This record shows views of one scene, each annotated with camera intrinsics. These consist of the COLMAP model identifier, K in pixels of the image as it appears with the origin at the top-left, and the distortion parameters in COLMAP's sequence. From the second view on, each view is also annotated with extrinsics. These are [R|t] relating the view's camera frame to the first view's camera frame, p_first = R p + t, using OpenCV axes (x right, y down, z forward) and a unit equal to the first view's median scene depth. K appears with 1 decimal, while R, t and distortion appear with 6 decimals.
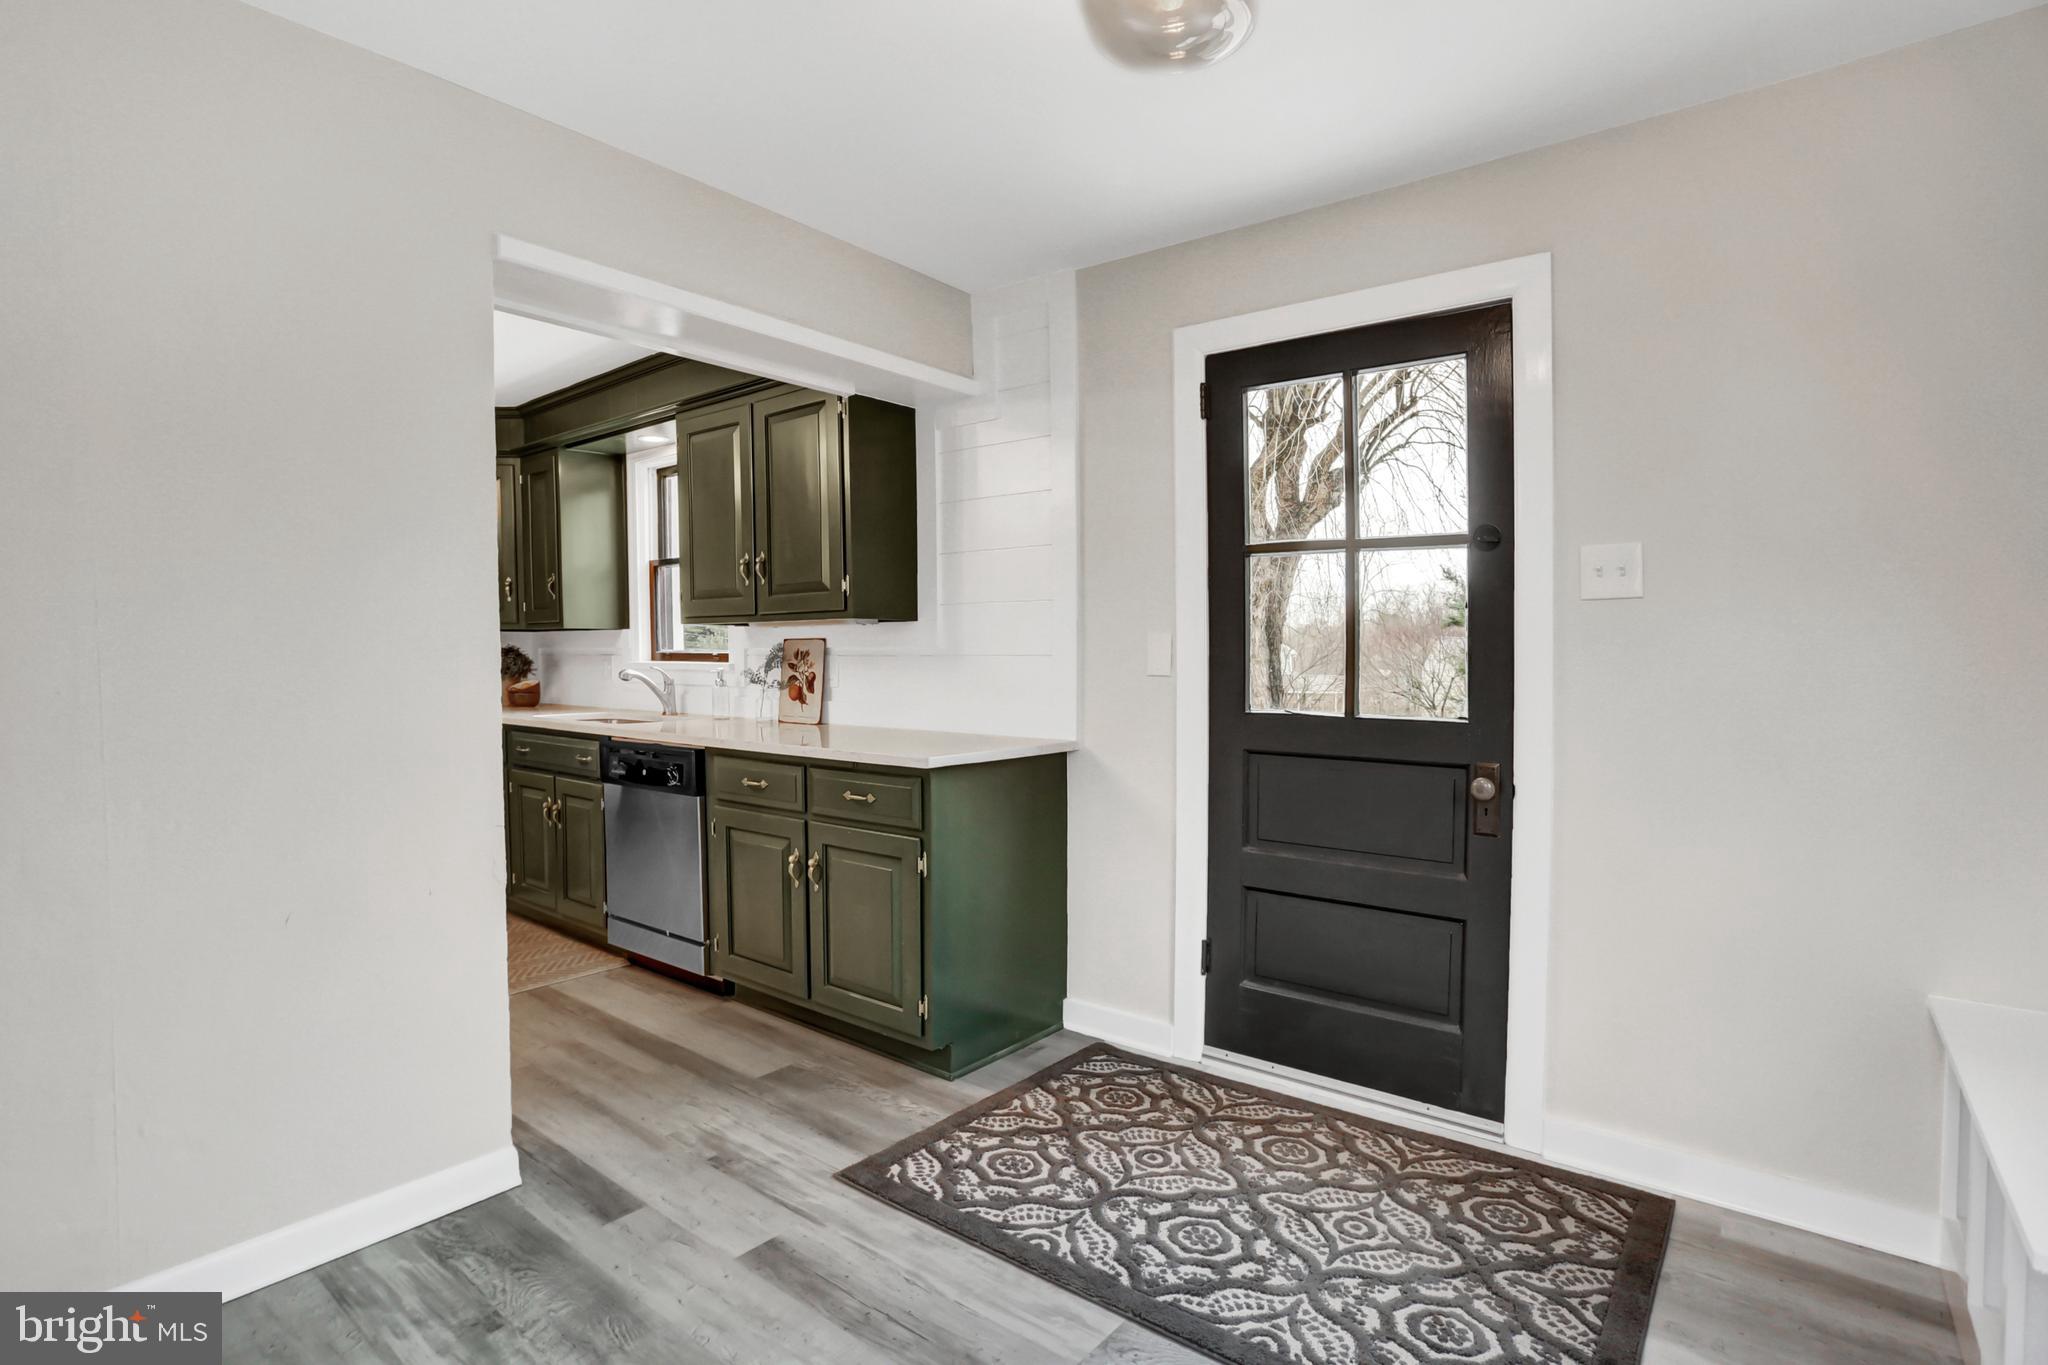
lens RADIAL K [[1003.7, 0, 1026.2], [0, 1003.7, 655.4], [0, 0, 1]] dist [-0.071311, 0.037552]
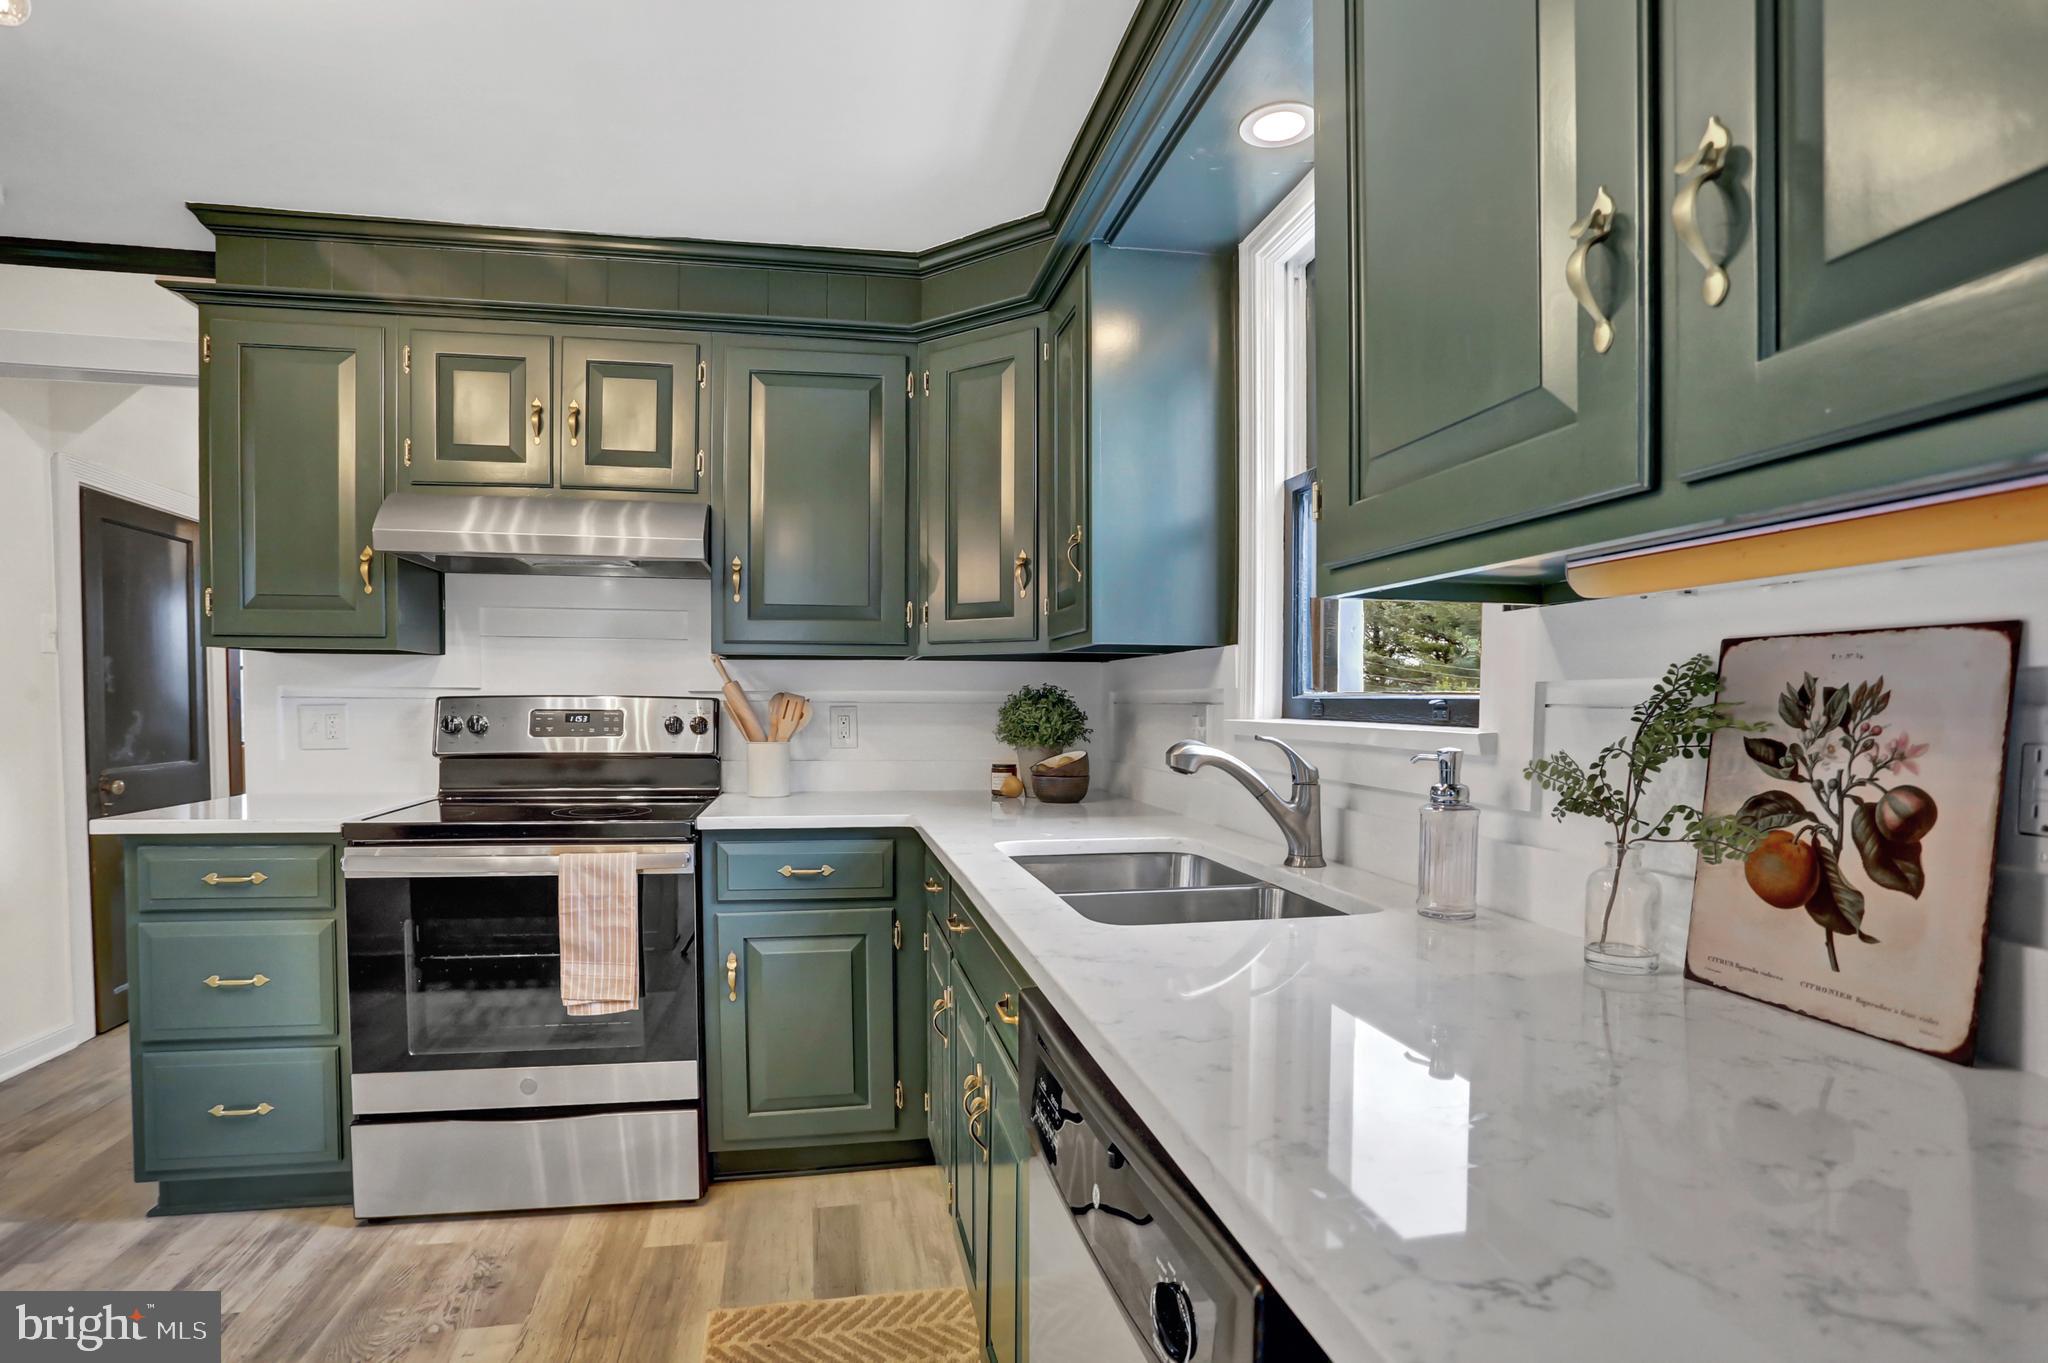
lens RADIAL K [[1036.2, 0, 991.3], [0, 1036.2, 722.7], [0, 0, 1]] dist [-0.019960, 0.001225]
pose [[0.748055, 0.015569, -0.663454, -0.294379], [-0.005958, 0.999842, 0.016746, 0.000974], [0.663609, -0.008574, 0.748030, 0.978755]]
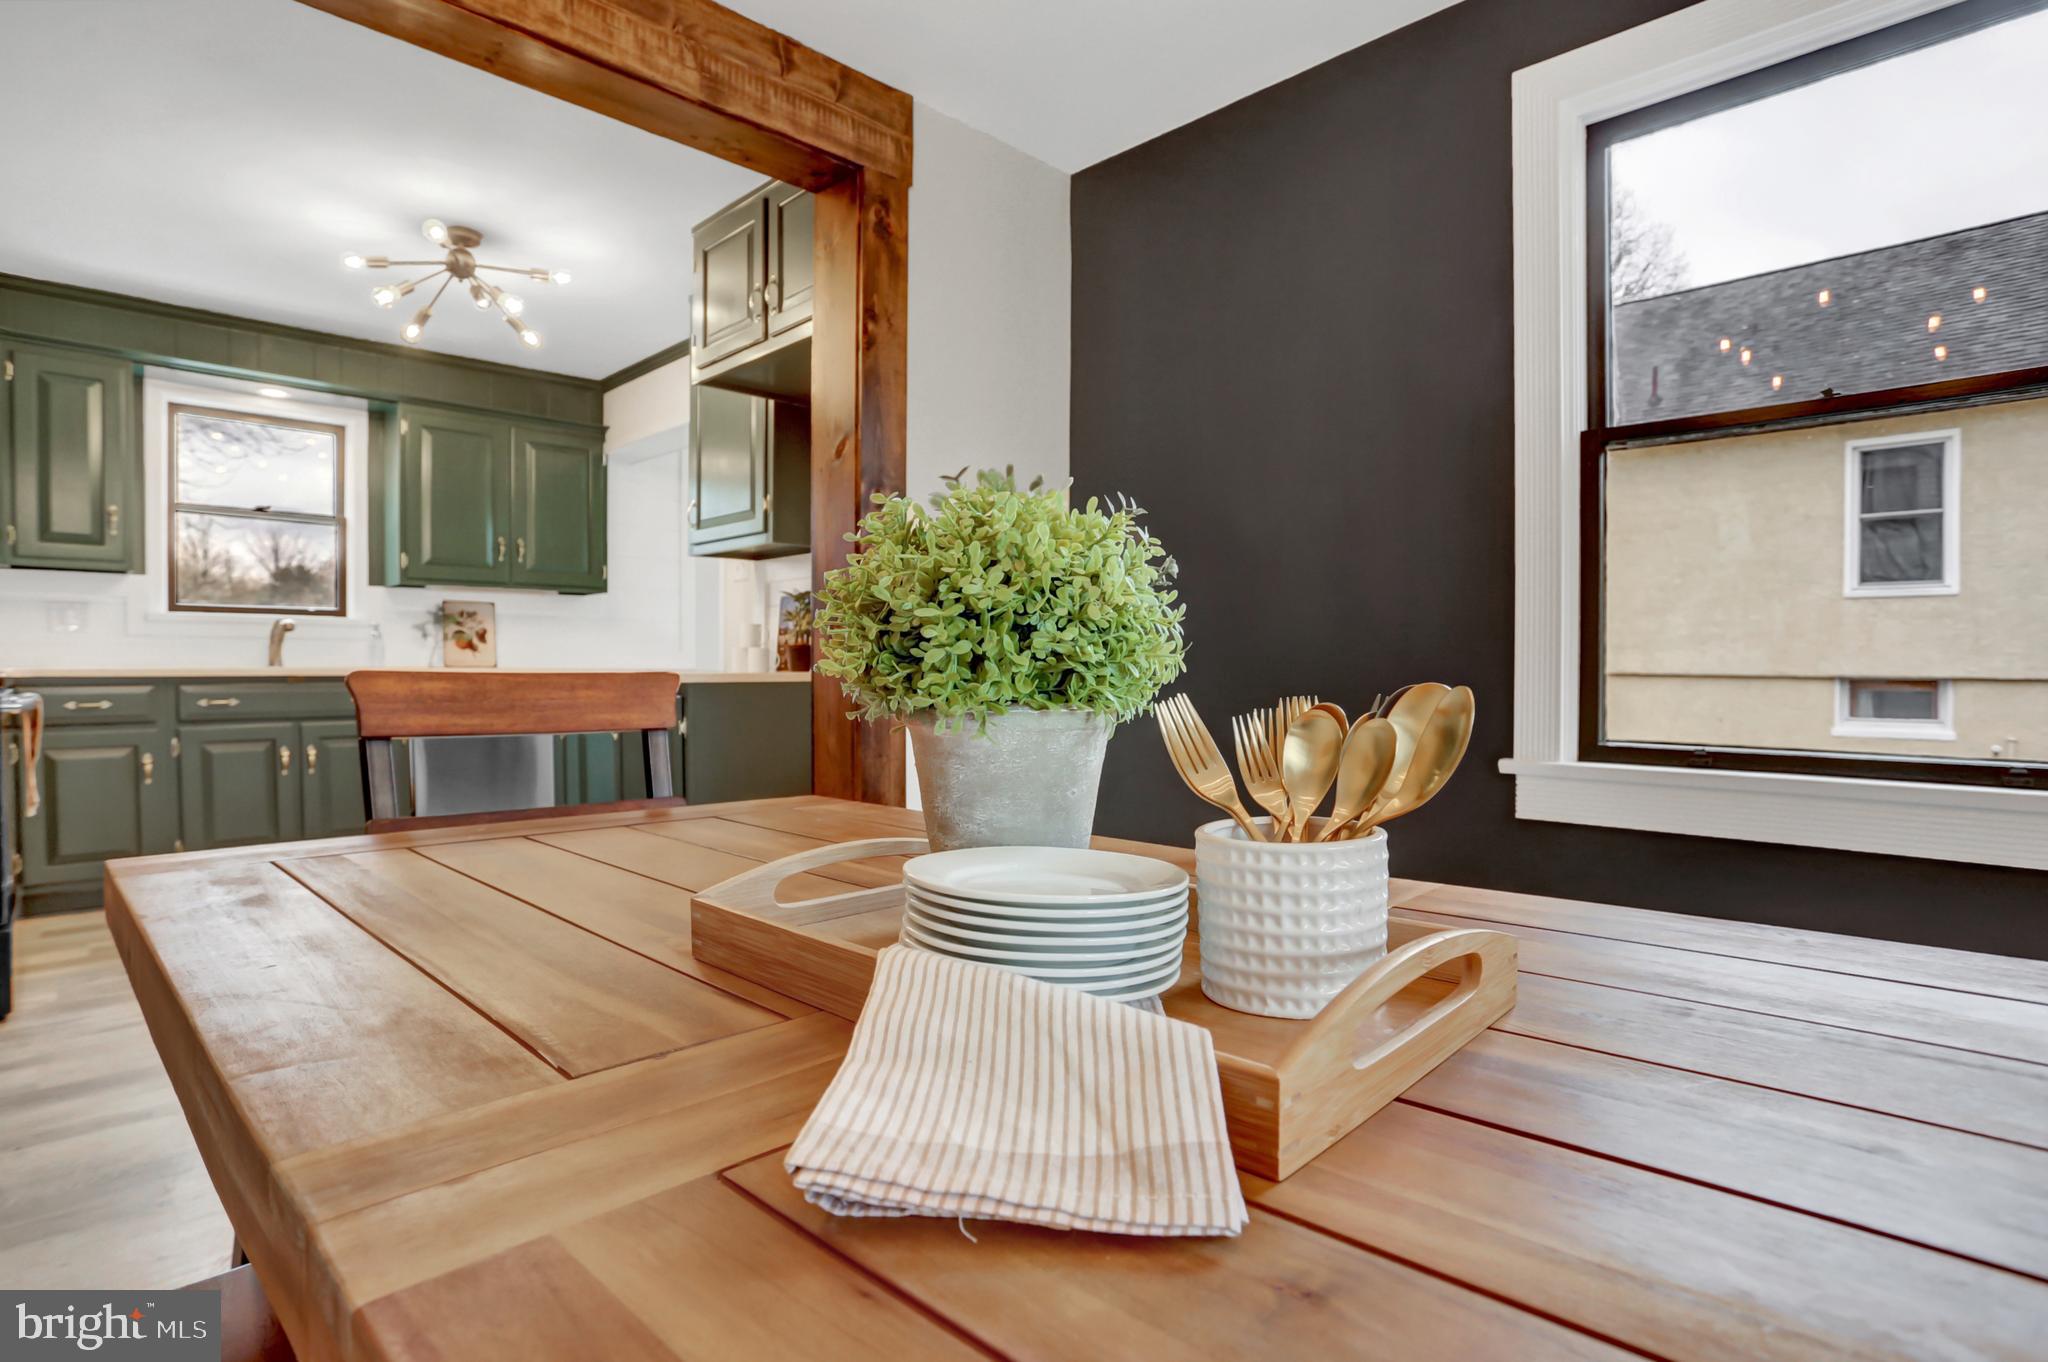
lens RADIAL K [[1015.3, 0, 1015.4], [0, 1015.3, 682.5], [0, 0, 1]] dist [-0.063785, 0.029106]
pose [[0.105998, -0.022815, 0.994105, -1.996212], [-0.001507, 0.999732, 0.023105, 0.078931], [-0.994365, -0.003947, 0.105935, 0.208401]]
